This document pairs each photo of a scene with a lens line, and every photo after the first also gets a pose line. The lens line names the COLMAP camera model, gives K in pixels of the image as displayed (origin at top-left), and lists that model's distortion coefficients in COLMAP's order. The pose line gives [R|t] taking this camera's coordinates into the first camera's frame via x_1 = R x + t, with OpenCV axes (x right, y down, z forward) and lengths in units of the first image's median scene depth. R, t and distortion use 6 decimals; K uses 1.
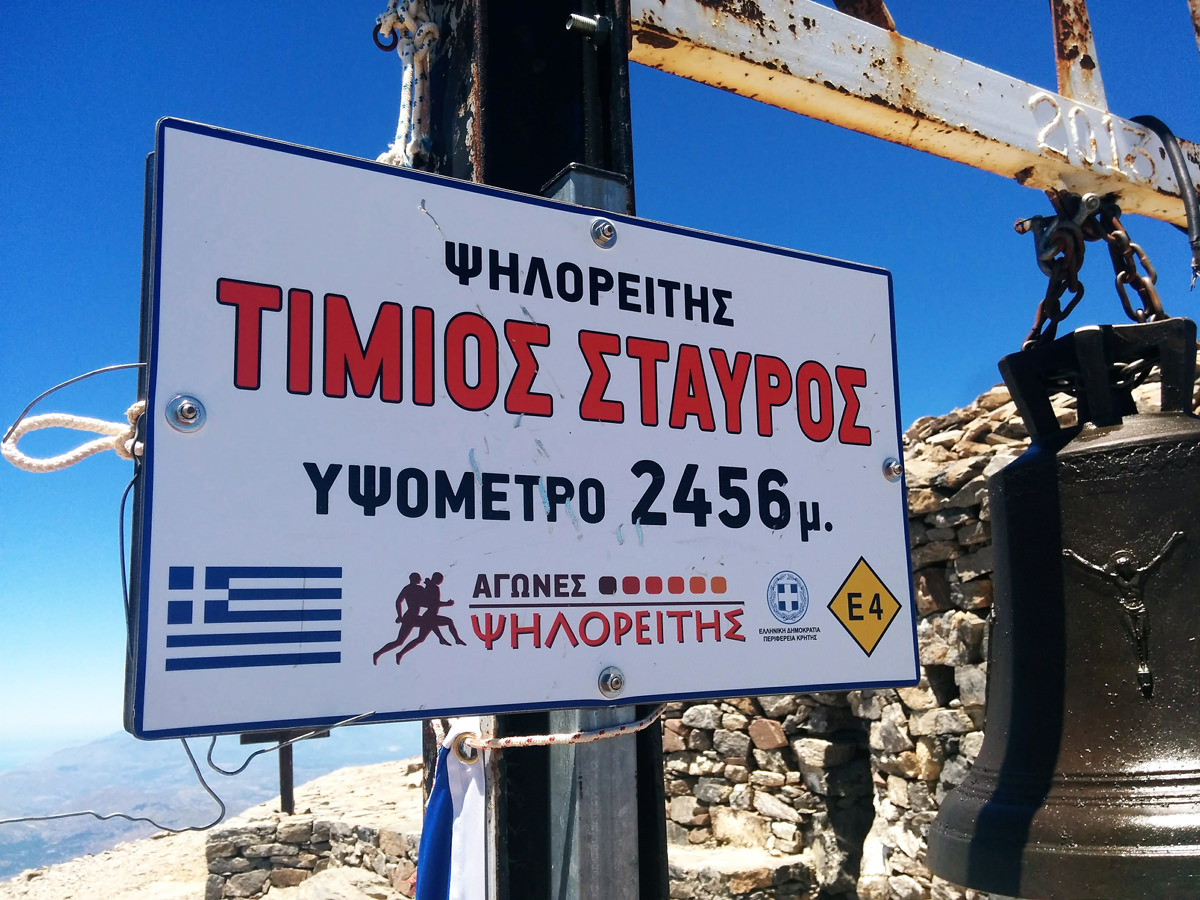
lens RADIAL K [[1027.3, 0, 600.0], [0, 1027.3, 450.0], [0, 0, 1]] dist [0.077477, -0.106823]
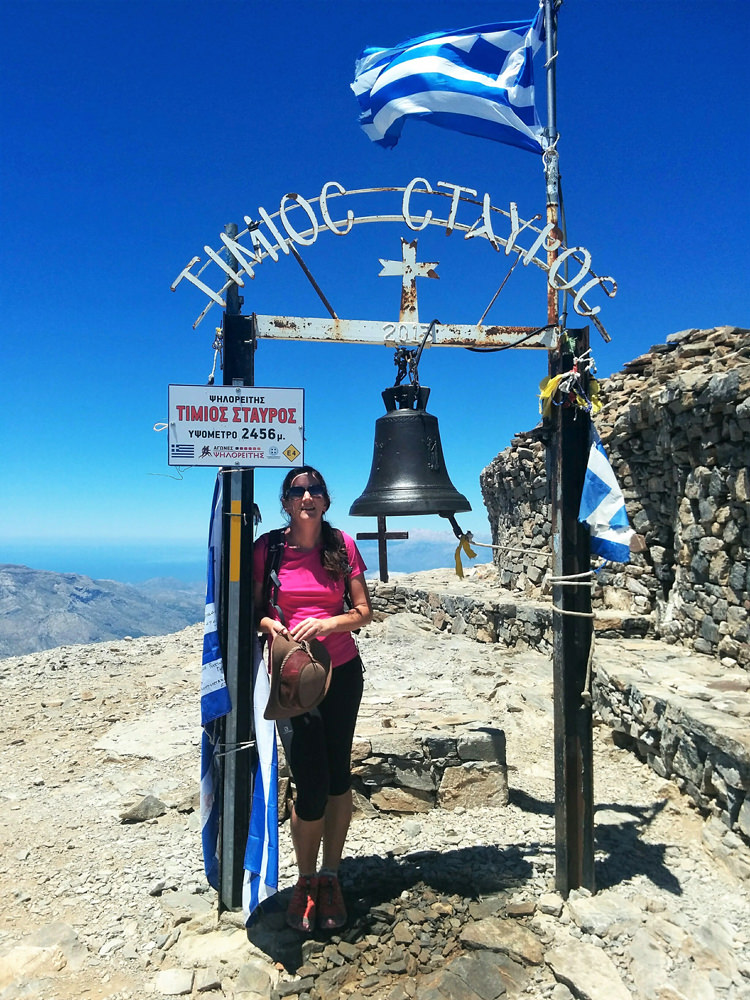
lens RADIAL K [[856.1, 0, 375.0], [0, 856.1, 500.0], [0, 0, 1]] dist [0.077477, -0.106823]
pose [[0.934079, 0.042969, -0.354472, 2.358937], [0.026539, 0.981633, 0.188926, -0.467398], [0.356079, -0.185879, 0.915782, -3.162967]]
